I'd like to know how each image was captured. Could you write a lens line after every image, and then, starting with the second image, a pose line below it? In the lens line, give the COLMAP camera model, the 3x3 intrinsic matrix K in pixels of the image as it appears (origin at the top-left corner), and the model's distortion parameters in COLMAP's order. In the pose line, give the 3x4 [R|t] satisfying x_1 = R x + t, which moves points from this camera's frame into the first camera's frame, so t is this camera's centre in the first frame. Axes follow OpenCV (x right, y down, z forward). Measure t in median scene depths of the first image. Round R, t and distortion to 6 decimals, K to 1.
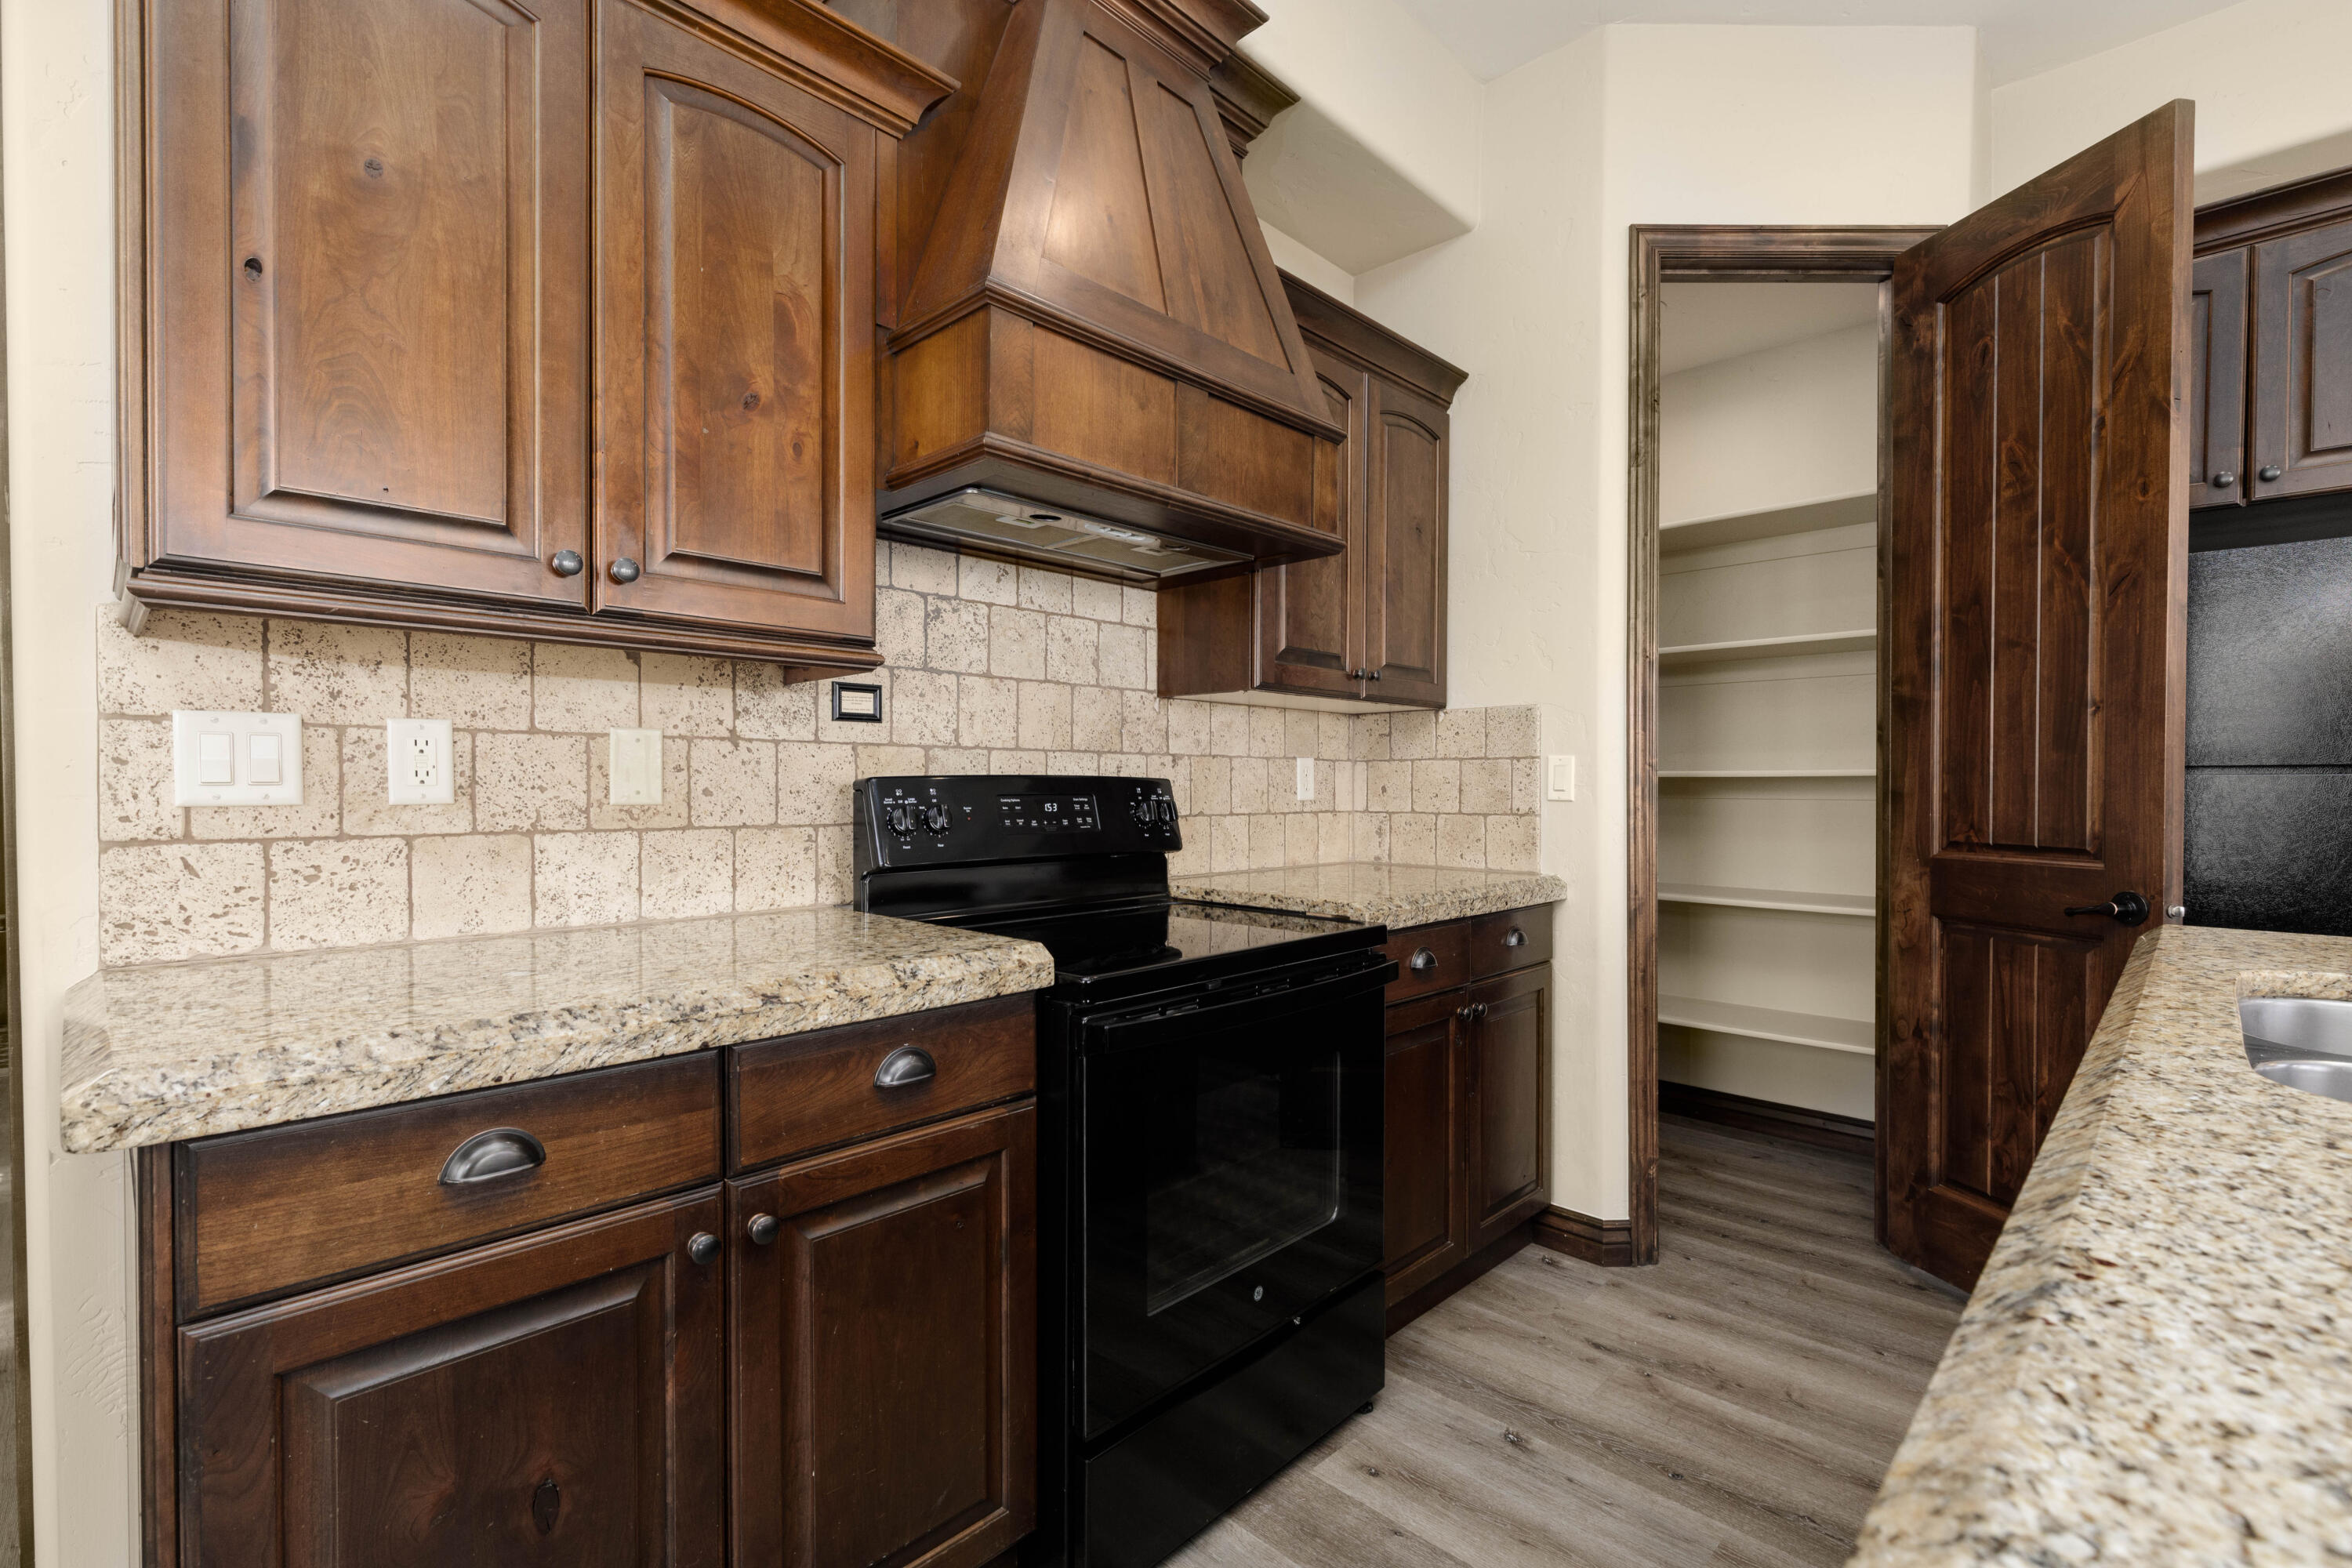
lens RADIAL K [[1051.0, 0, 1186.8], [0, 1051.0, 799.0], [0, 0, 1]] dist [0.005046, -0.001717]
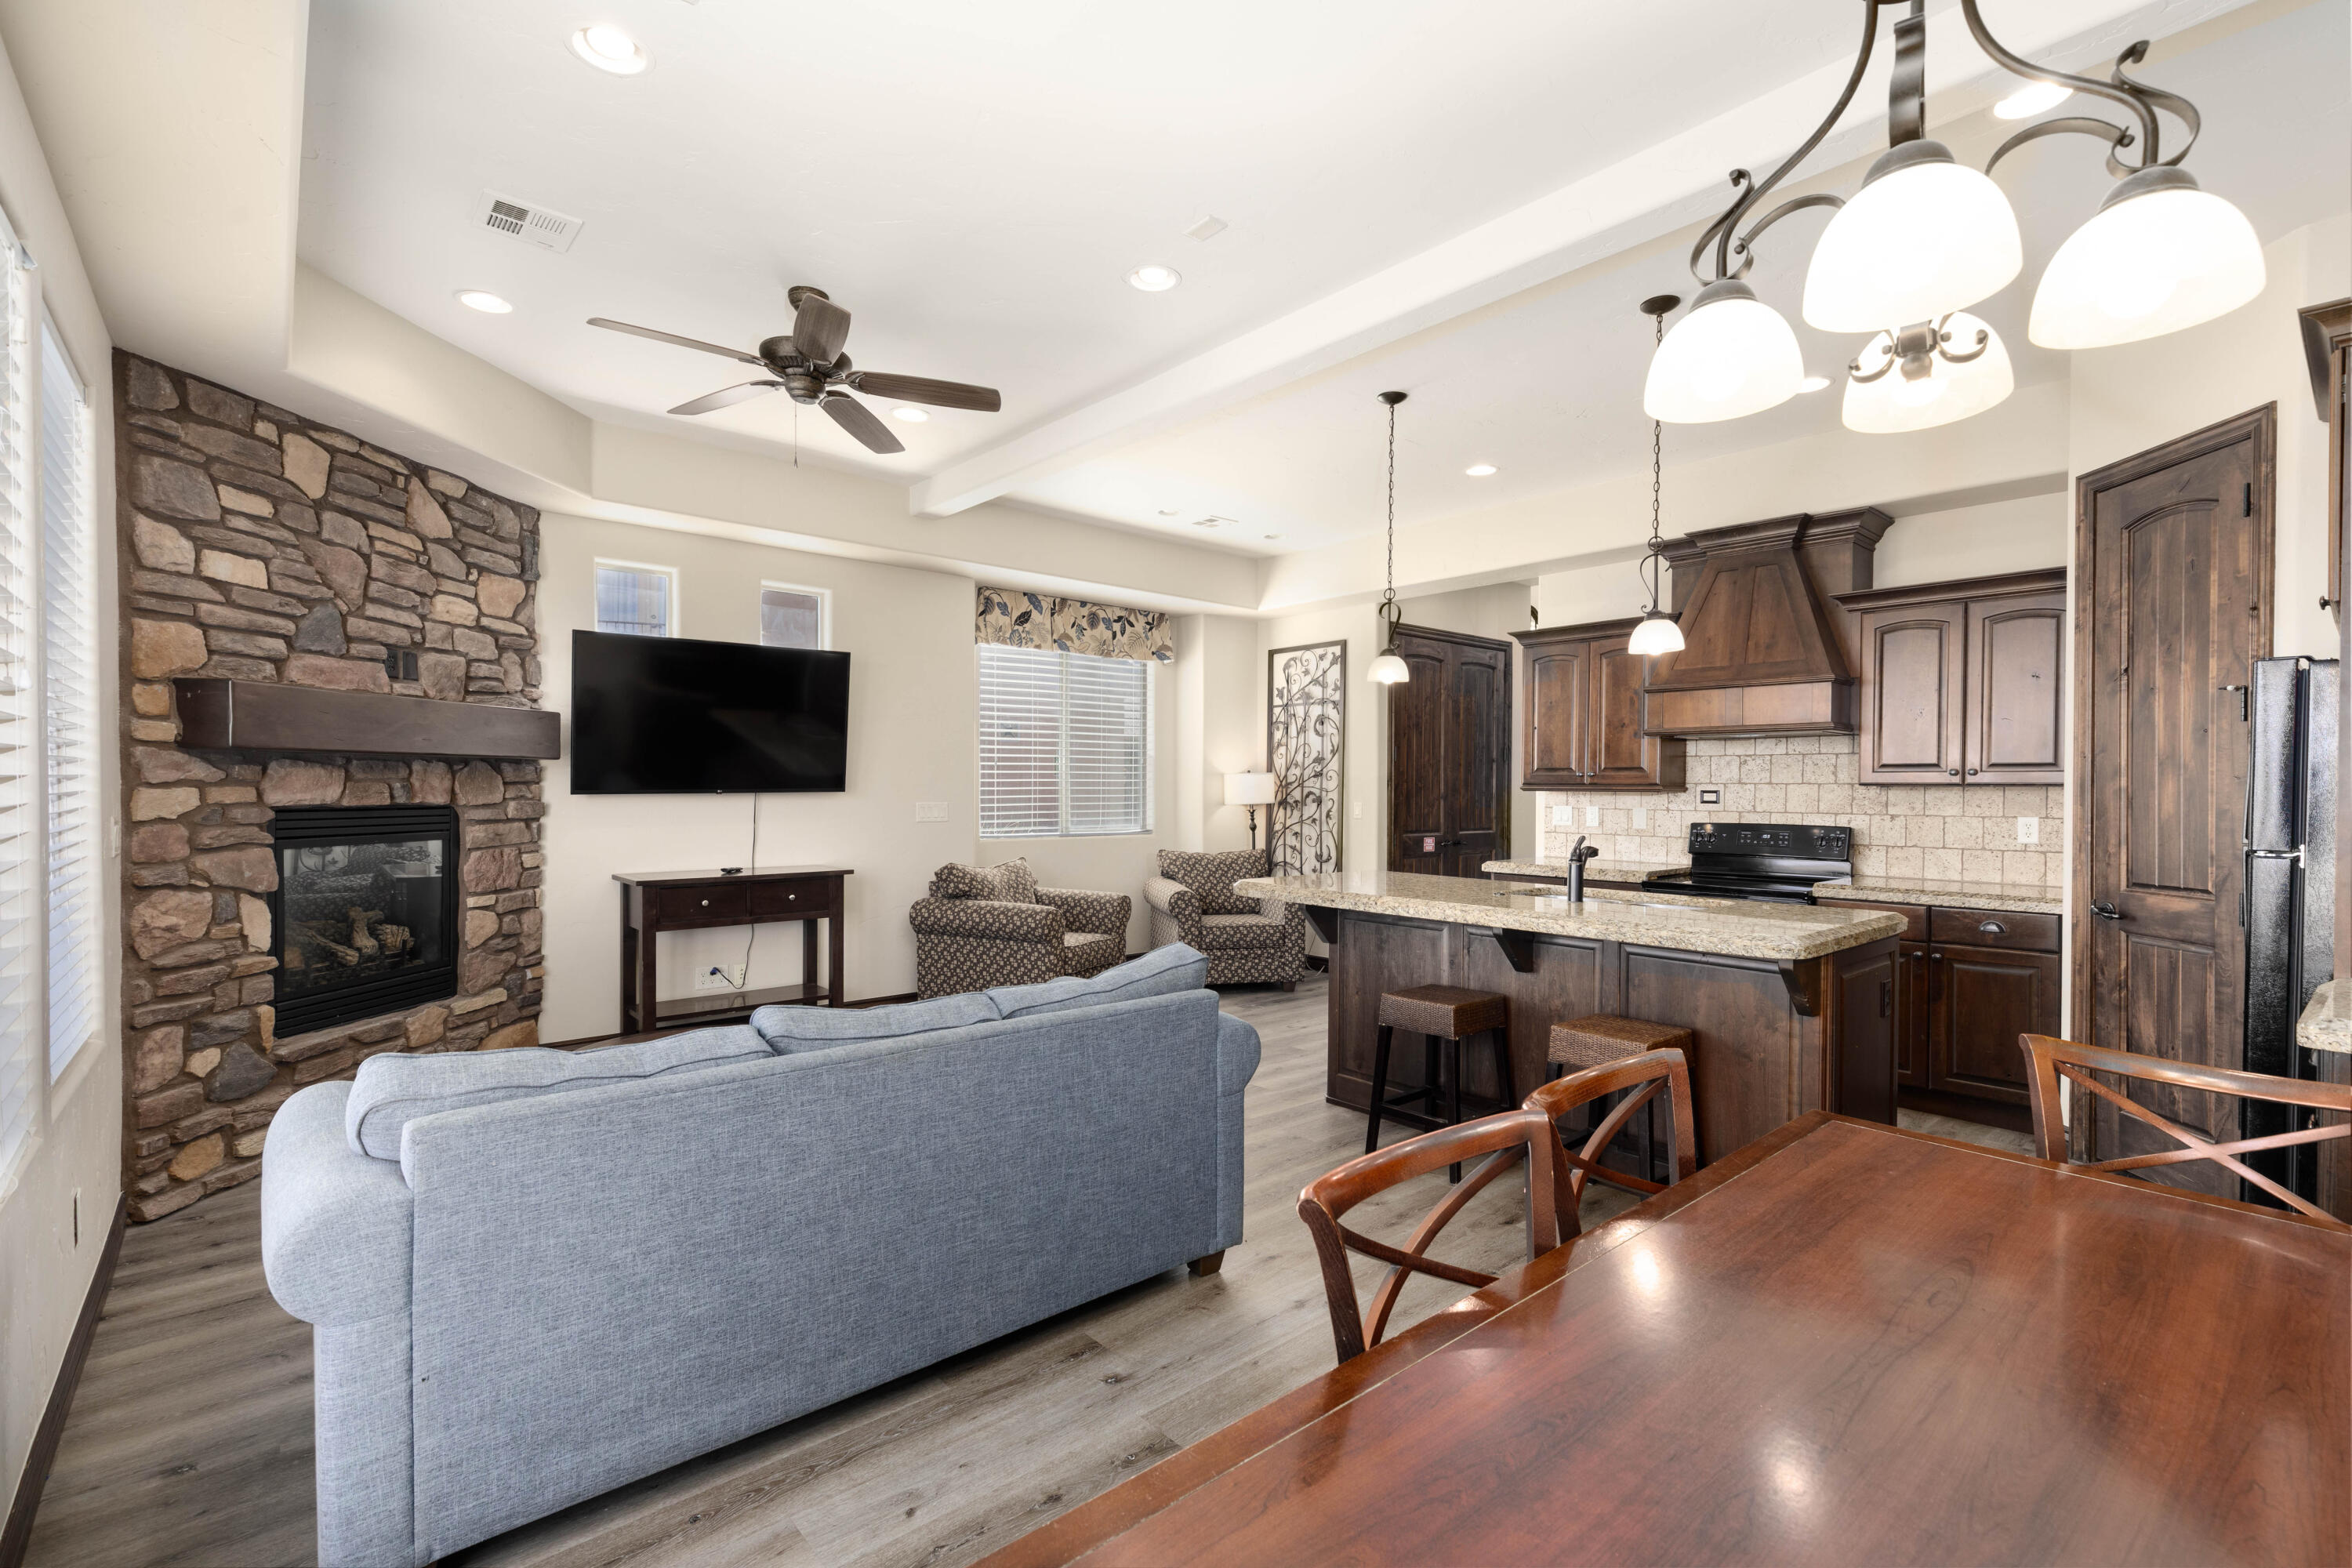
lens RADIAL K [[1051.0, 0, 1201.7], [0, 1051.0, 796.8], [0, 0, 1]] dist [0.005046, -0.001717]
pose [[-0.065973, 0.004903, -0.997809, 3.383813], [-0.020028, 0.999780, 0.006237, -0.103548], [0.997620, 0.020396, -0.065860, -0.269649]]
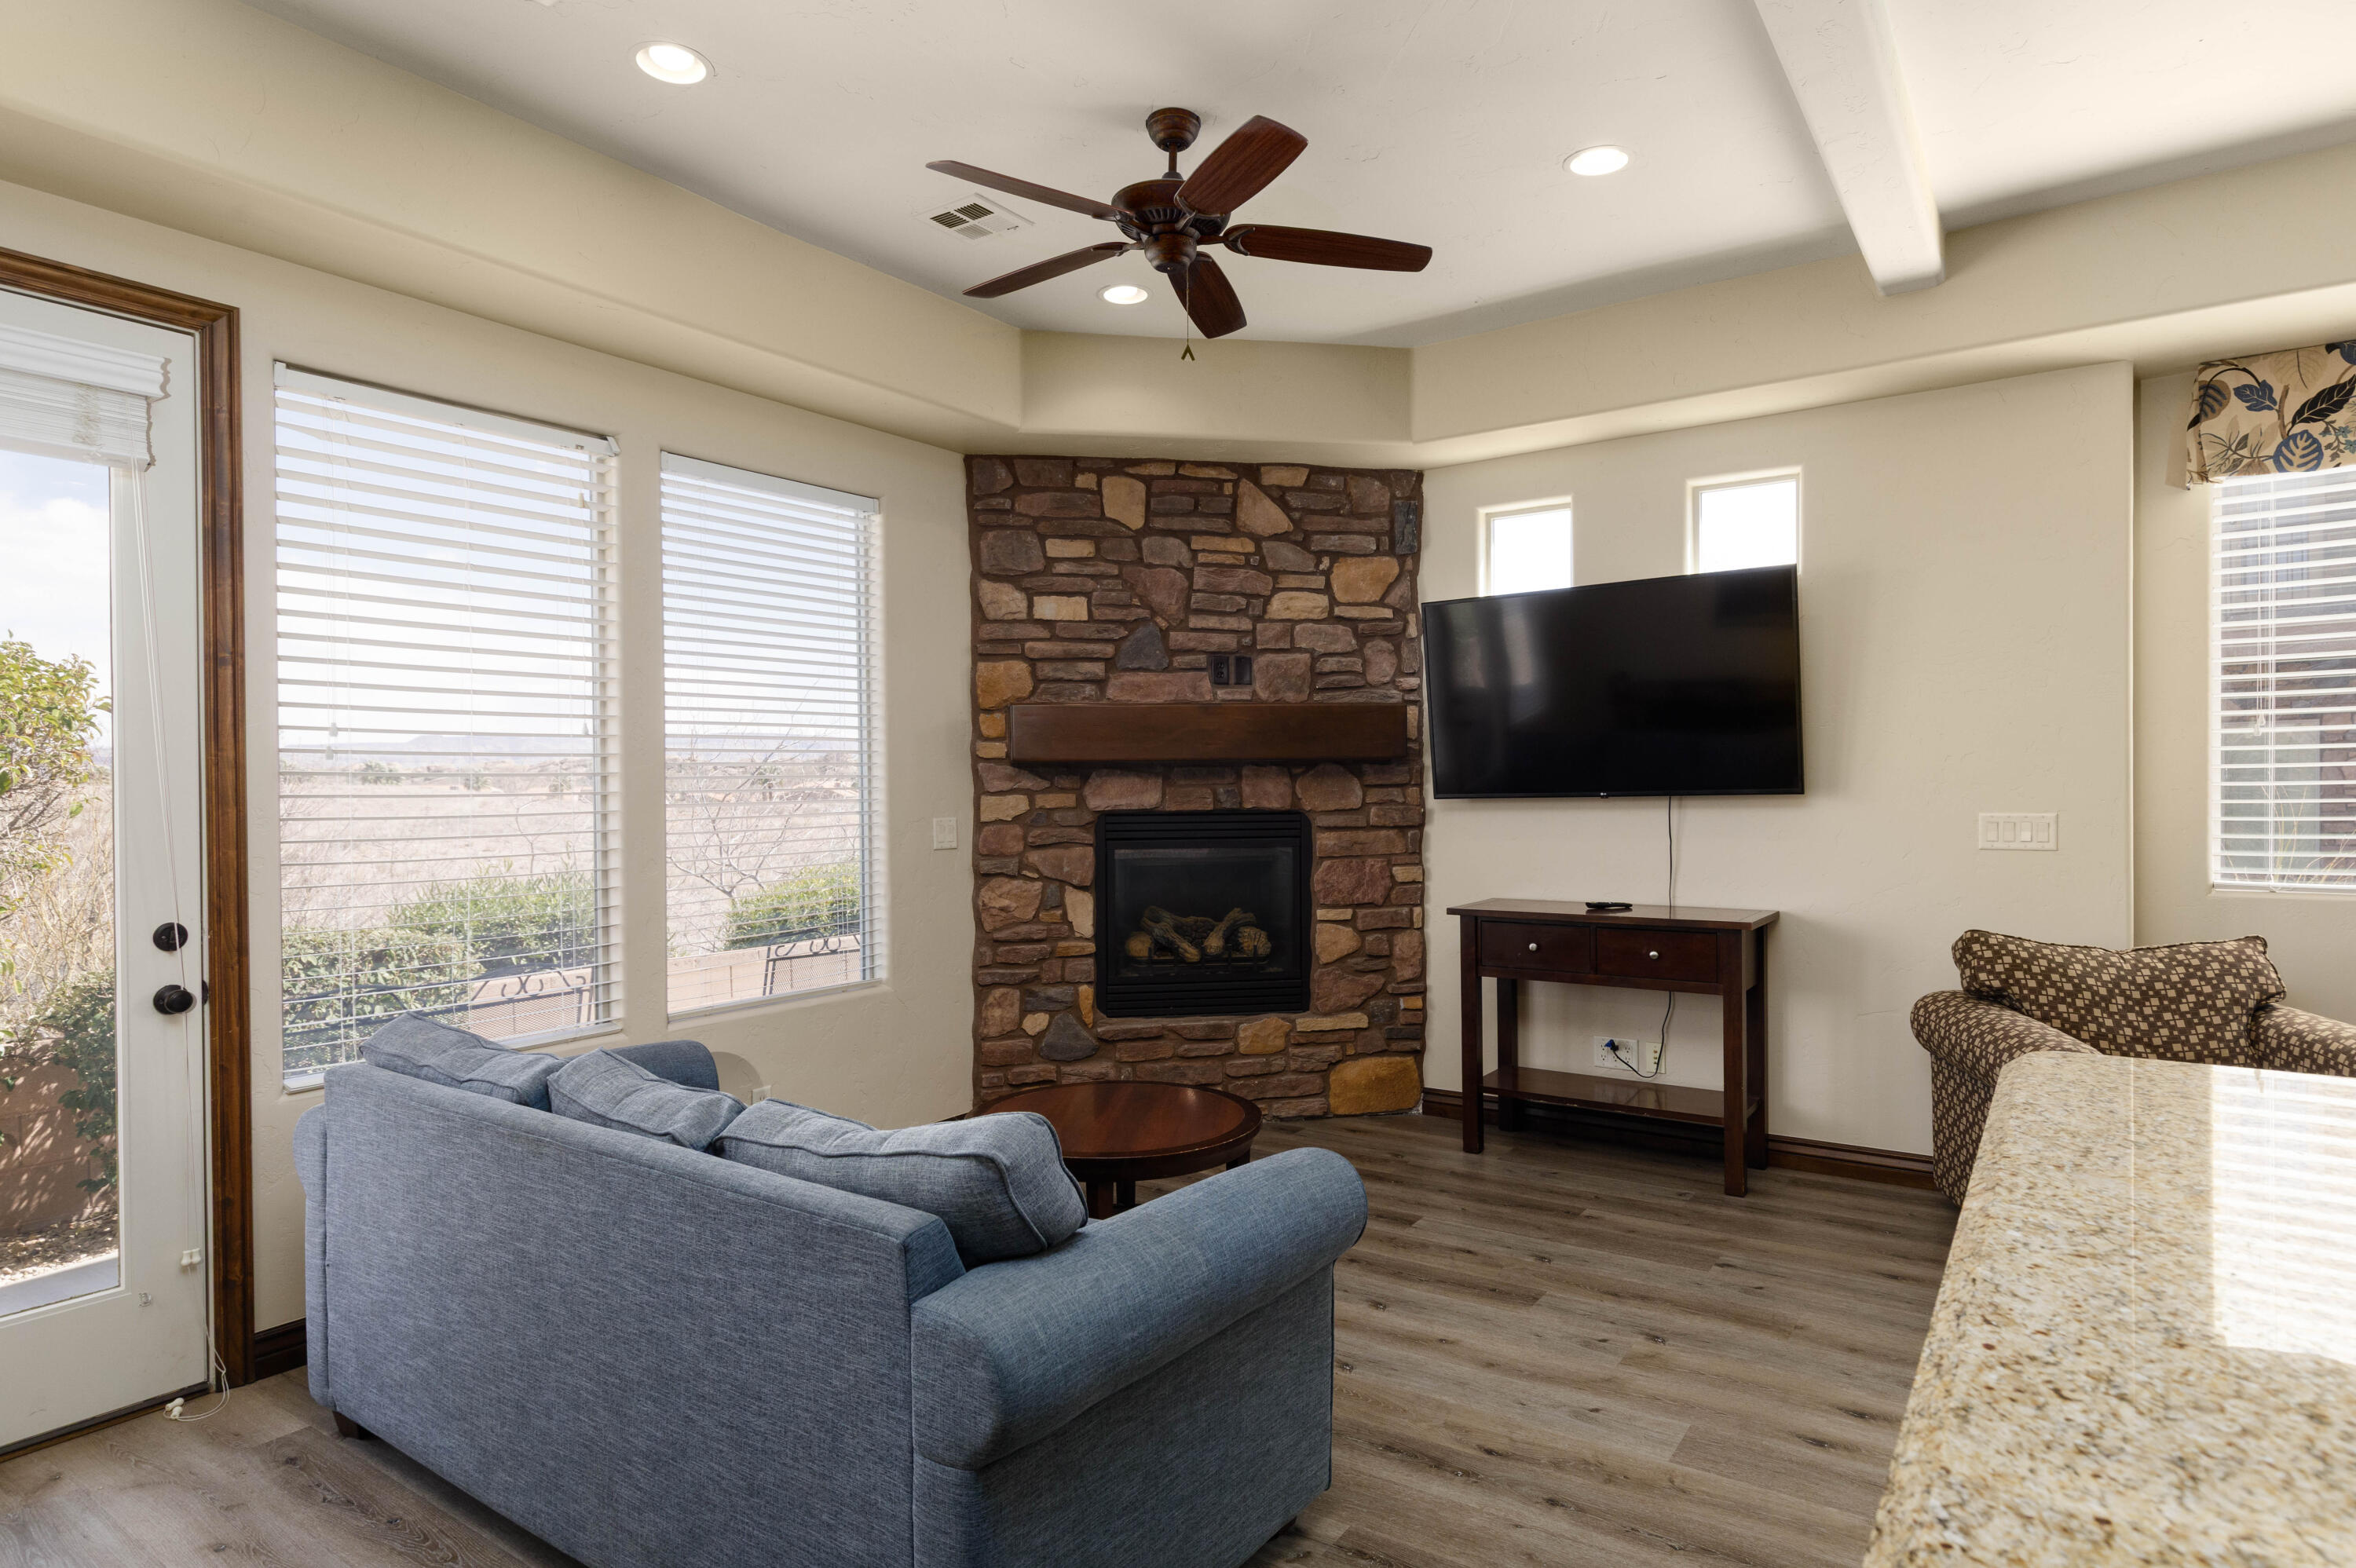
lens RADIAL K [[1287.5, 0, 1191.3], [0, 1287.5, 790.7], [0, 0, 1]] dist [0.004768, 0.001865]
pose [[-0.986393, 0.006702, -0.164267, 1.474953], [0.003395, 0.999786, 0.020409, -0.141824], [0.164369, 0.019574, -0.986205, 0.753663]]
